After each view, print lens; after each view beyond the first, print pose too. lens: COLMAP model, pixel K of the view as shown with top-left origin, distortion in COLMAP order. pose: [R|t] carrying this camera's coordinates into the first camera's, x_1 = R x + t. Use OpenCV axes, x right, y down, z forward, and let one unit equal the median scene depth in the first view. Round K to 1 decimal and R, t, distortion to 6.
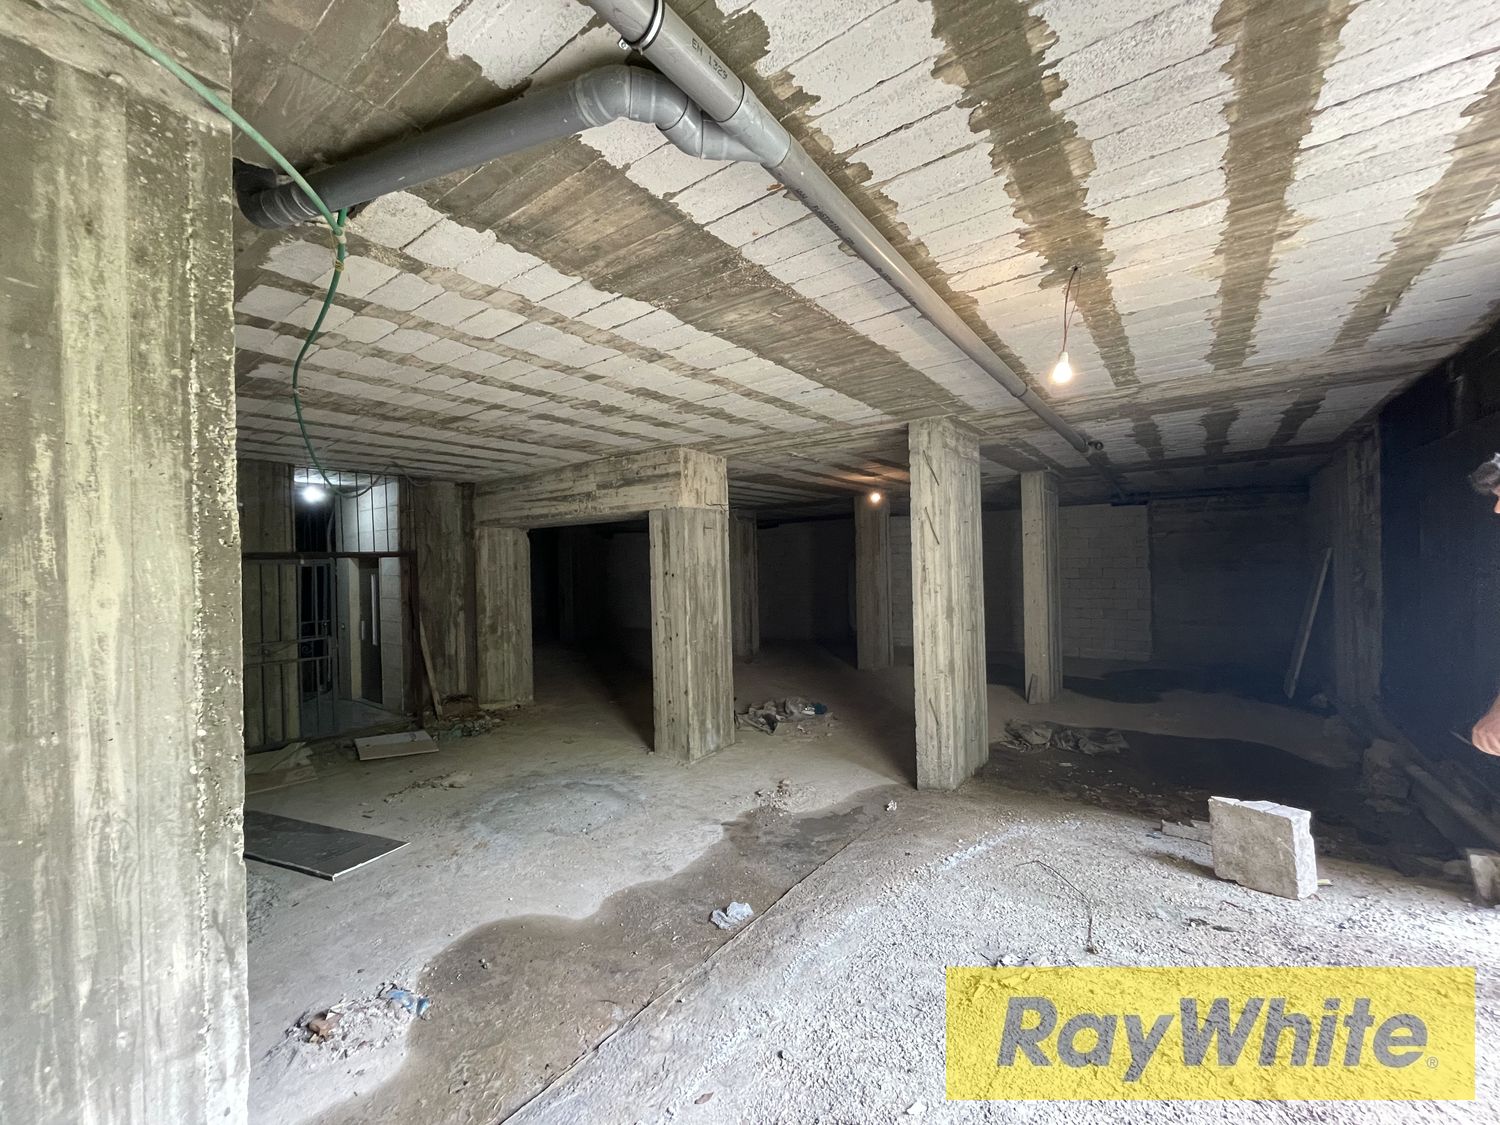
lens RADIAL K [[603.0, 0, 750.0], [0, 603.0, 562.5], [0, 0, 1]] dist [-0.001931, 0.000592]
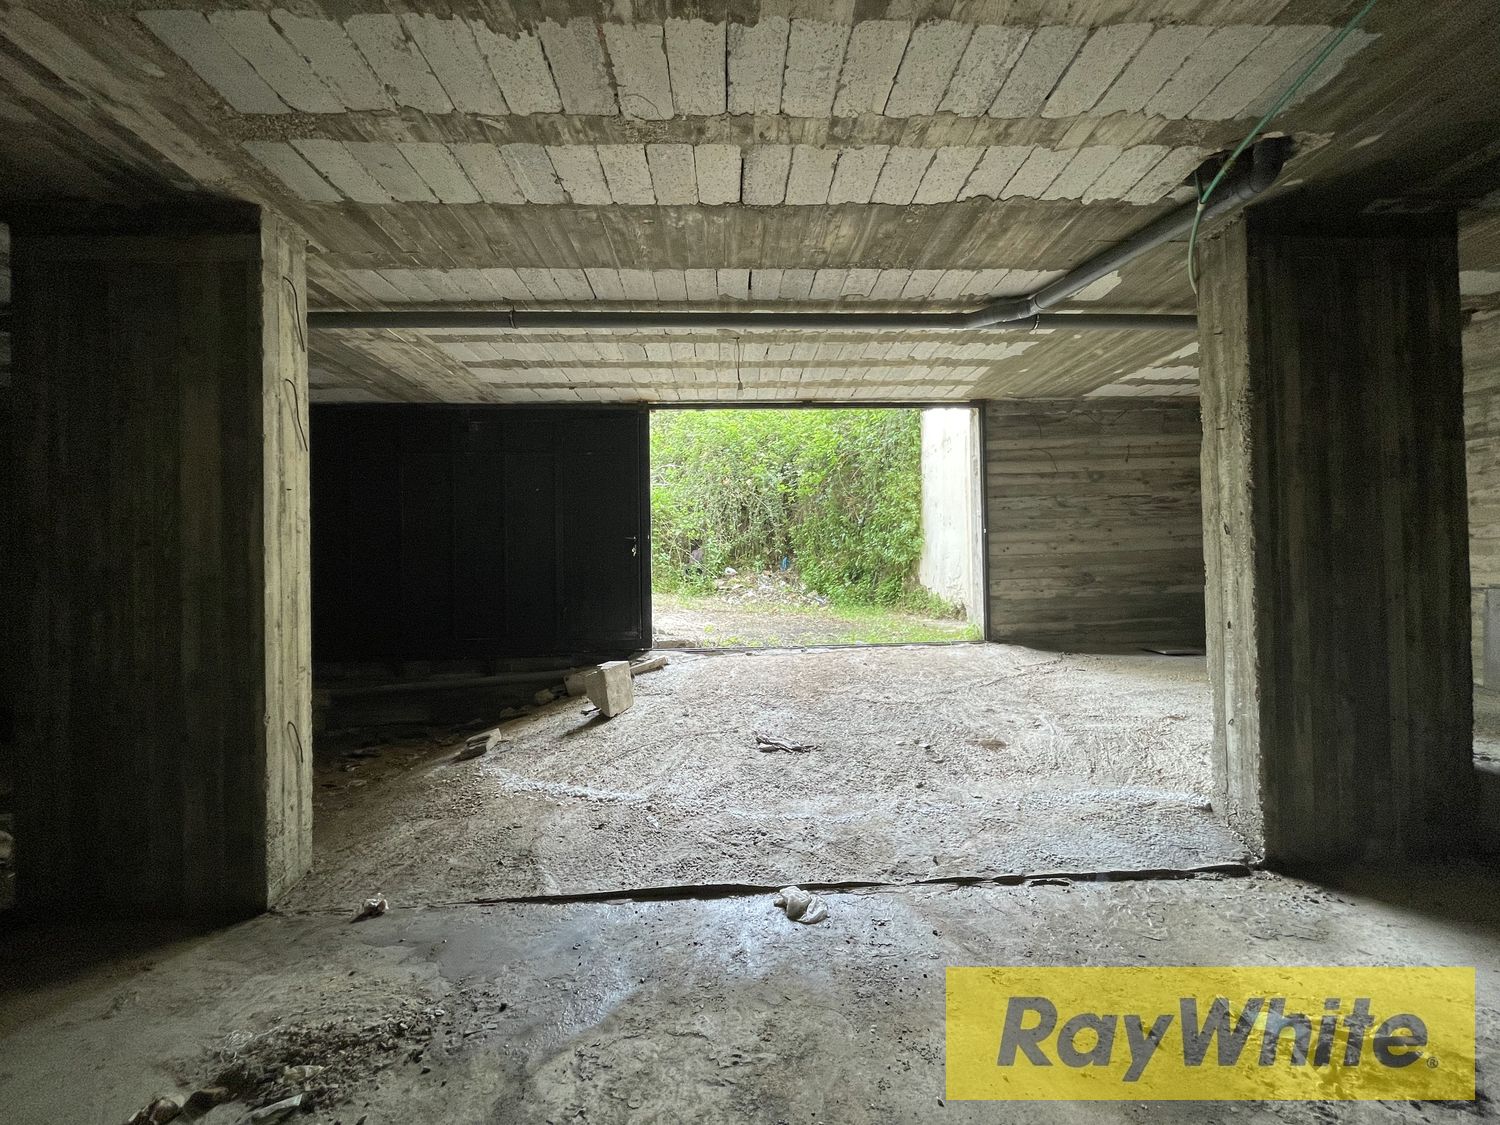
lens RADIAL K [[603.0, 0, 750.0], [0, 603.0, 562.5], [0, 0, 1]] dist [-0.001931, 0.000592]
pose [[-0.629534, 0.042360, 0.775817, -0.342459], [0.031197, 0.999086, -0.029237, 0.091160], [-0.776346, 0.005797, -0.630280, 0.861960]]
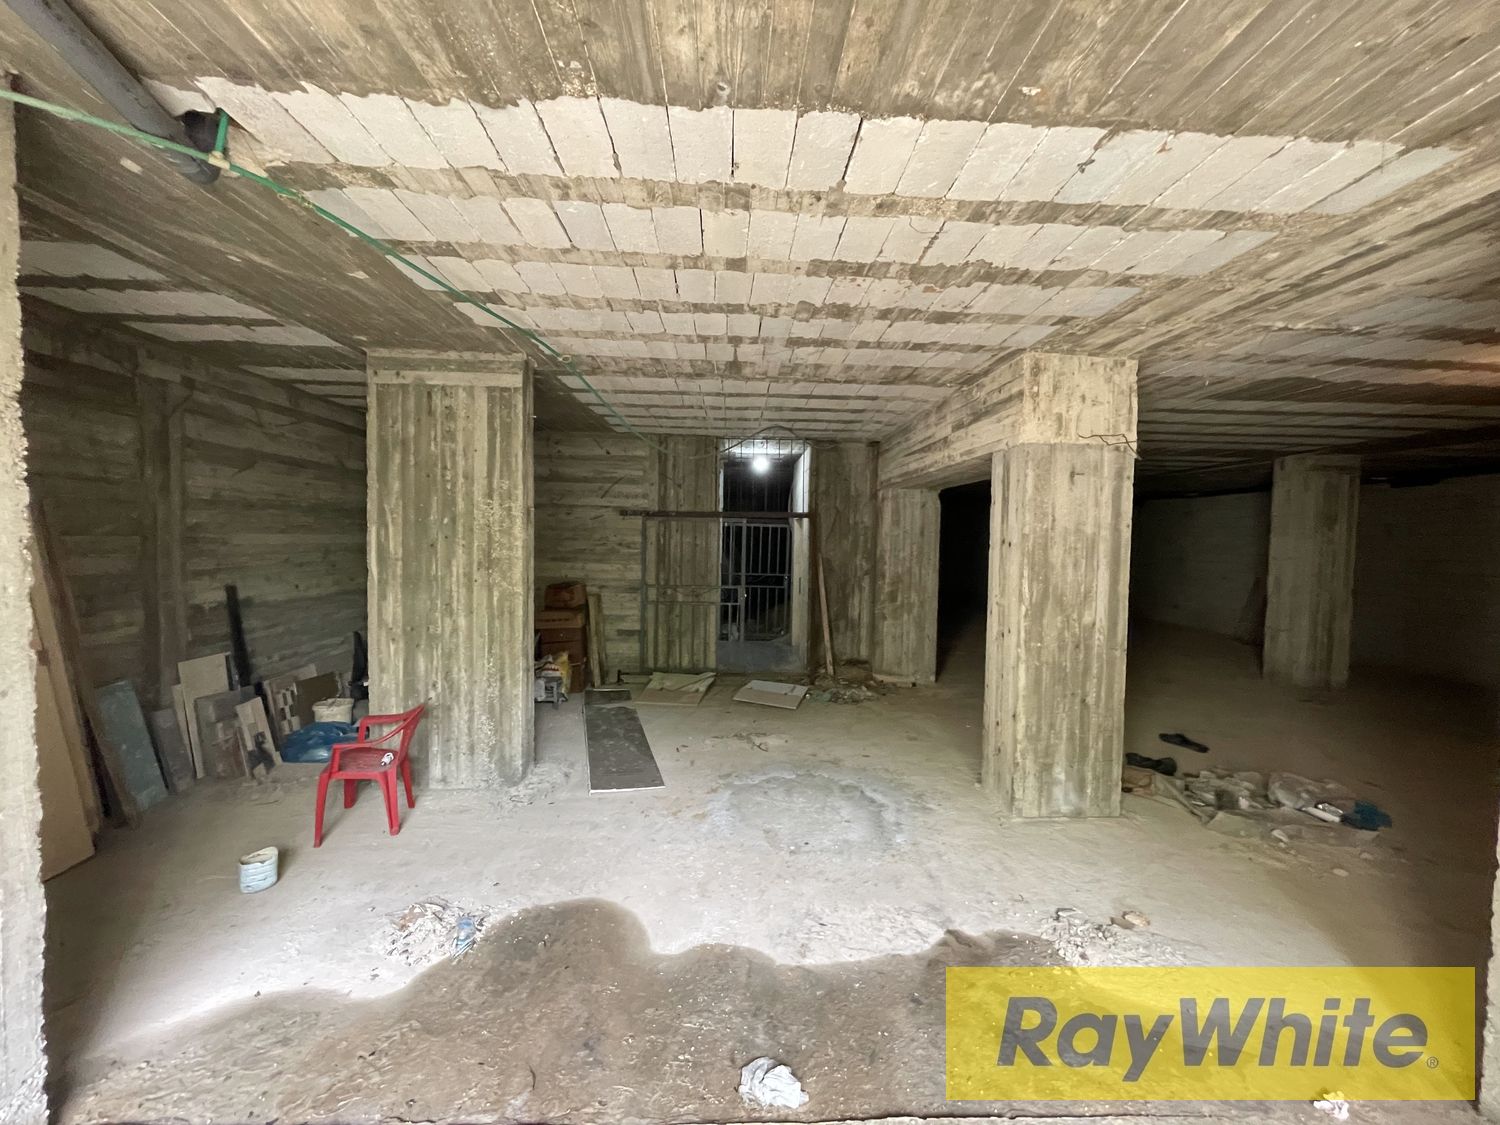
lens RADIAL K [[603.0, 0, 750.0], [0, 603.0, 562.5], [0, 0, 1]] dist [-0.001931, 0.000592]
pose [[0.631540, 0.066756, -0.772464, 0.220144], [-0.031681, 0.997676, 0.060318, 0.009776], [0.774696, -0.013621, 0.632187, 0.336546]]
